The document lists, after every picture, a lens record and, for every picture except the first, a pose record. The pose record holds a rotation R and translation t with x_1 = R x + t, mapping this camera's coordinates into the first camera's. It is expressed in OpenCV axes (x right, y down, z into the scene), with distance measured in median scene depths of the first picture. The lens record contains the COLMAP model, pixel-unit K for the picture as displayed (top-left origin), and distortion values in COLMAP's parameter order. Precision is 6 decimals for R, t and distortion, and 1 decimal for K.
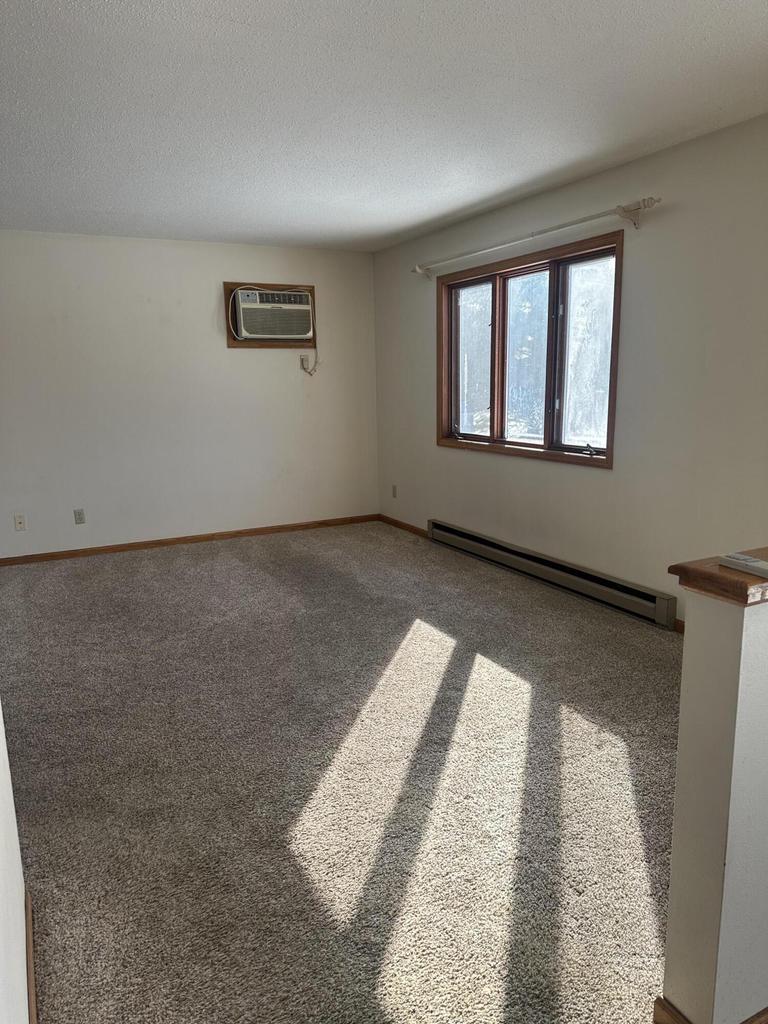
lens RADIAL K [[720.6, 0, 406.6], [0, 720.6, 520.4], [0, 0, 1]] dist [0.054904, -0.049133]
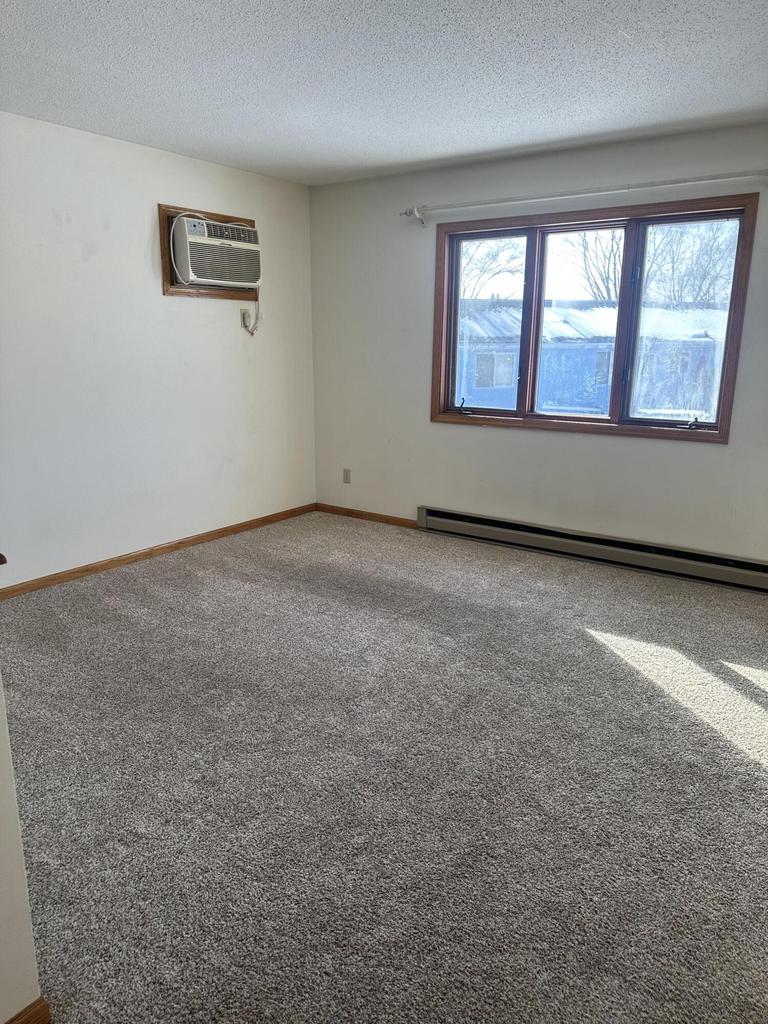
lens RADIAL K [[720.6, 0, 395.5], [0, 720.6, 511.1], [0, 0, 1]] dist [0.054904, -0.049133]
pose [[0.892662, -0.080889, 0.443410, -0.397874], [0.064763, 0.996575, 0.051420, -0.043910], [-0.446050, -0.017184, 0.894843, 0.241049]]
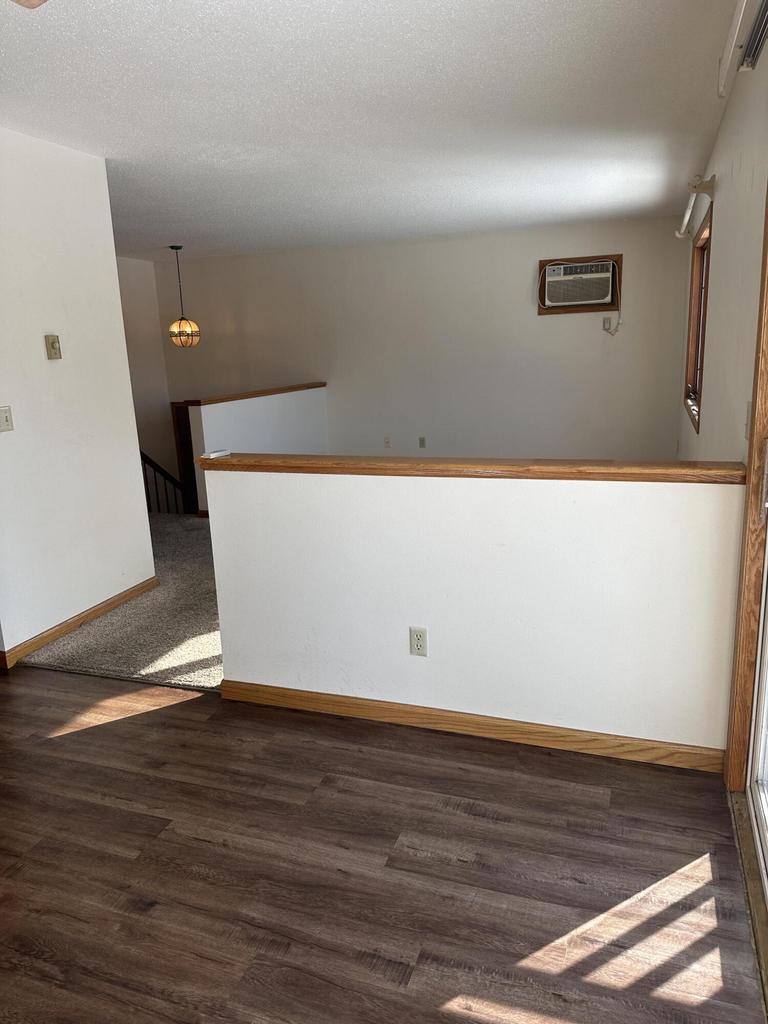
lens RADIAL K [[720.6, 0, 382.1], [0, 720.6, 510.9], [0, 0, 1]] dist [0.054904, -0.049133]
pose [[0.676292, 0.154872, -0.720169, 0.525959], [-0.120387, 0.987742, 0.099361, -0.002702], [0.726730, 0.019502, 0.686647, -0.021208]]
